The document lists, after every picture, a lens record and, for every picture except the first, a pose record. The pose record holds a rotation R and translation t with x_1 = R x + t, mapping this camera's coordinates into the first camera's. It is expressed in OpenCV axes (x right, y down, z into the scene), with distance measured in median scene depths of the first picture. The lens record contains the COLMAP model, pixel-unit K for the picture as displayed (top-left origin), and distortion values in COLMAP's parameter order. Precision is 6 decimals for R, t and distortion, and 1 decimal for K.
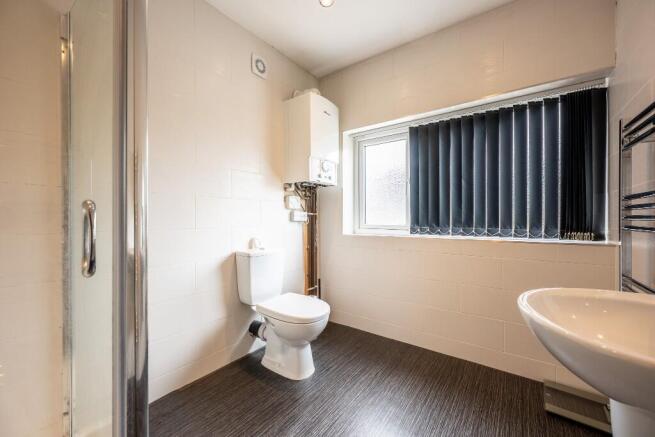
lens RADIAL K [[258.9, 0, 325.1], [0, 258.9, 218.2], [0, 0, 1]] dist [0.001420, -0.000412]
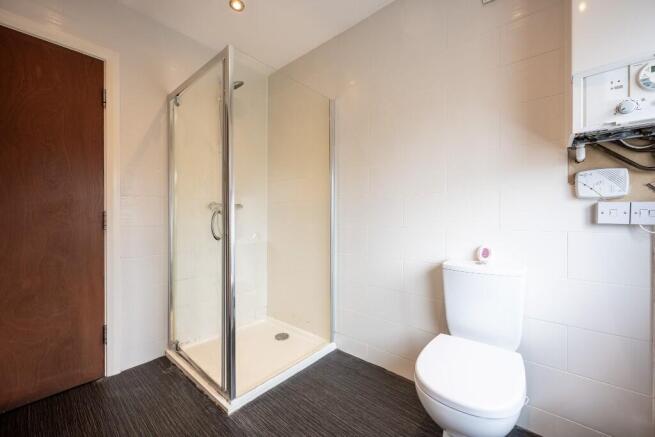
lens RADIAL K [[258.9, 0, 326.1], [0, 258.9, 220.3], [0, 0, 1]] dist [0.001420, -0.000412]
pose [[-0.088907, 0.014581, -0.995933, 0.387412], [0.001744, 0.999894, 0.014484, -0.004795], [0.996038, -0.000450, -0.088923, 0.572974]]
